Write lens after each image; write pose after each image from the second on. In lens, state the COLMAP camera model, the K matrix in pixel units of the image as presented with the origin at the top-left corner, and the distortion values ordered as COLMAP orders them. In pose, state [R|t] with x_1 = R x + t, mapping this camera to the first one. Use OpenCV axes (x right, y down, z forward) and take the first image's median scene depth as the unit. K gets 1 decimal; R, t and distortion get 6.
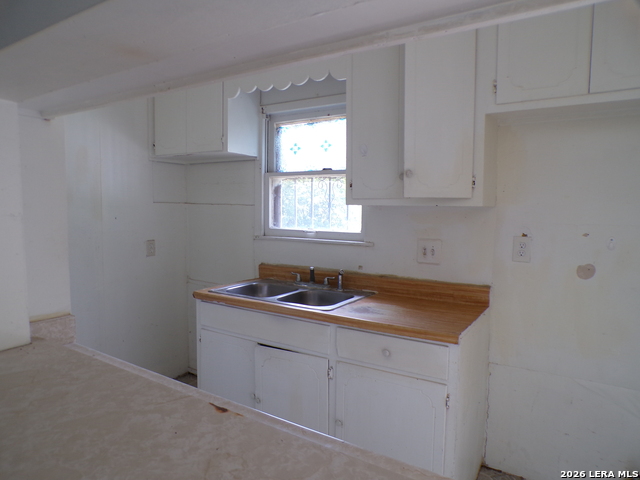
lens RADIAL K [[422.9, 0, 316.4], [0, 422.9, 239.7], [0, 0, 1]] dist [-0.038409, 0.003406]
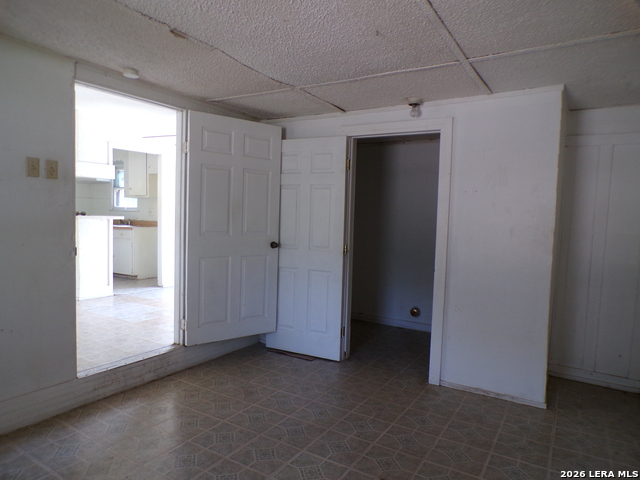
lens RADIAL K [[422.9, 0, 321.7], [0, 422.9, 240.9], [0, 0, 1]] dist [-0.038409, 0.003406]
pose [[0.999347, 0.004889, 0.035792, 1.267372], [-0.004640, 0.999964, -0.007042, 0.231224], [-0.035825, 0.006871, 0.999334, -1.992353]]
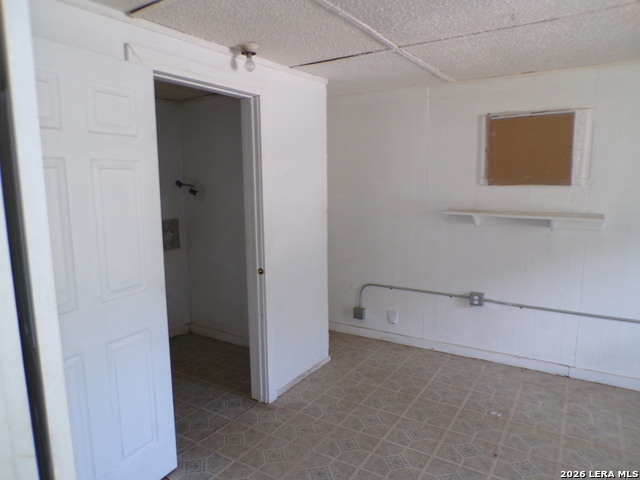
lens RADIAL K [[422.9, 0, 319.1], [0, 422.9, 238.6], [0, 0, 1]] dist [-0.038409, 0.003406]
pose [[0.005865, -0.161291, 0.986890, -1.899474], [0.079941, 0.983824, 0.160314, -0.569244], [-0.996782, 0.077953, 0.018664, 3.556601]]
